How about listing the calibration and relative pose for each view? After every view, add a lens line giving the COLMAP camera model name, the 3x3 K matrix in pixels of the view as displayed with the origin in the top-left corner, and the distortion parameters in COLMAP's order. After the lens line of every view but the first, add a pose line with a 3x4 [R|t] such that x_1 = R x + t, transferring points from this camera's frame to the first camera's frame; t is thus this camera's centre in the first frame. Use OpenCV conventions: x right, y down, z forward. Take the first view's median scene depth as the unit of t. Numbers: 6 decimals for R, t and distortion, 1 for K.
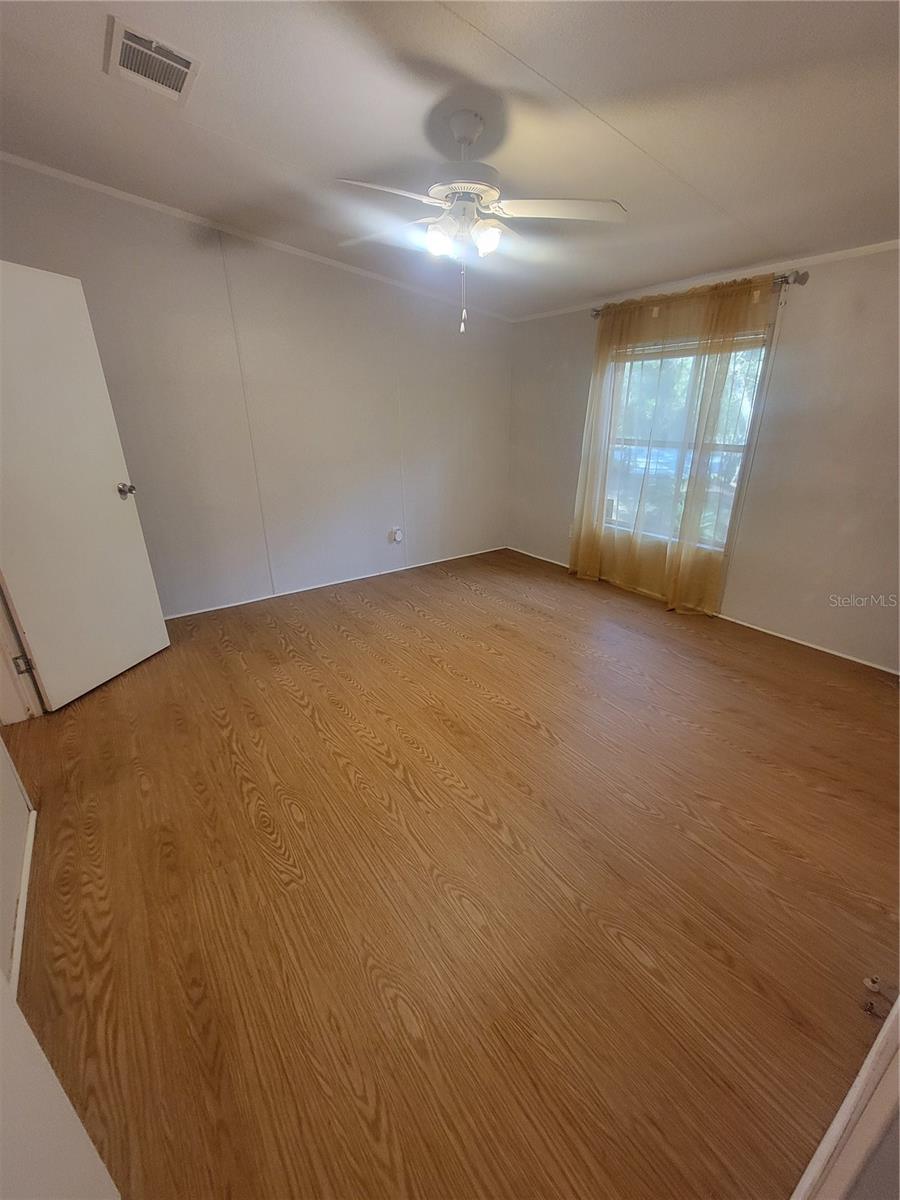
lens RADIAL K [[488.8, 0, 452.7], [0, 488.8, 601.6], [0, 0, 1]] dist [-0.003958, 0.000815]
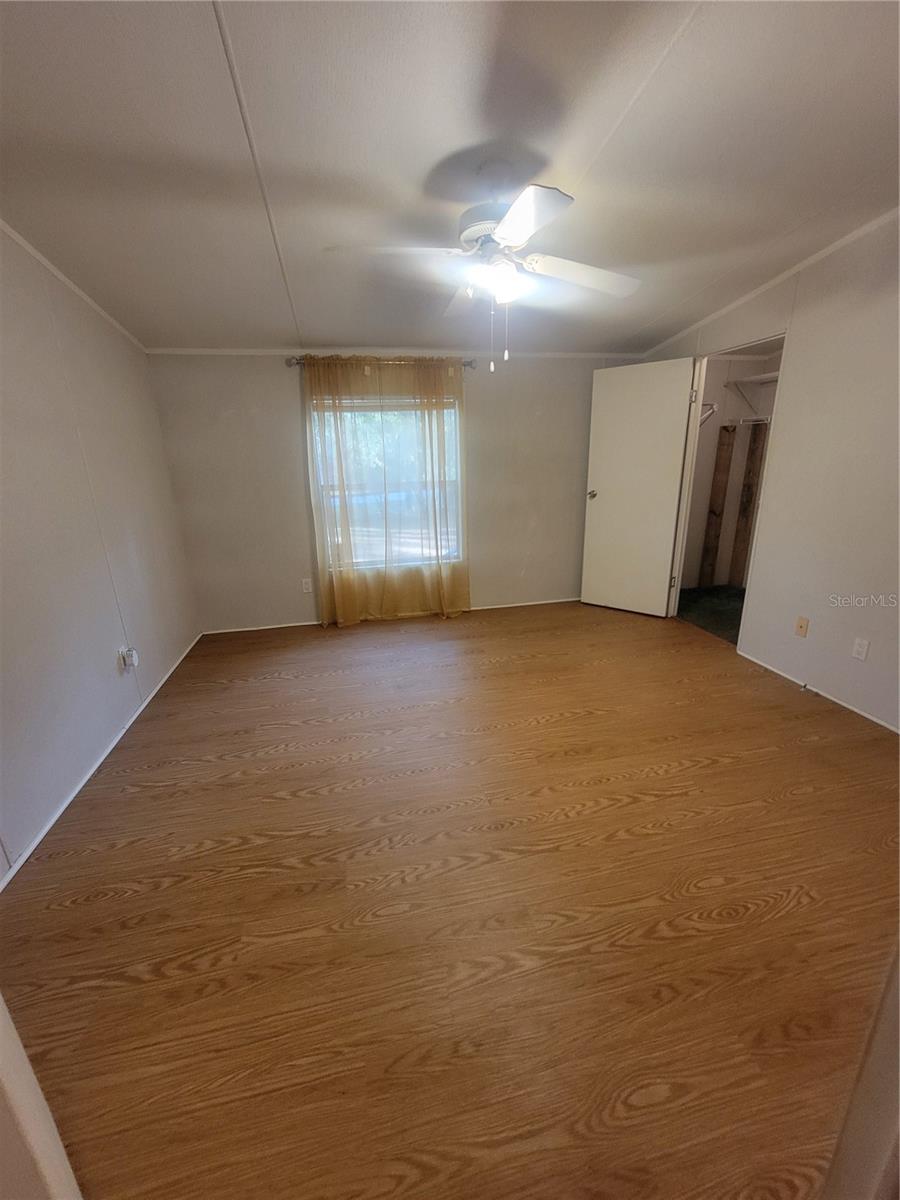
lens RADIAL K [[488.8, 0, 454.4], [0, 488.8, 596.0], [0, 0, 1]] dist [-0.003958, 0.000815]
pose [[0.393133, -0.260826, 0.881712, -0.617986], [0.364248, 0.924649, 0.111119, -0.167305], [-0.844257, 0.277478, 0.458515, 0.458679]]
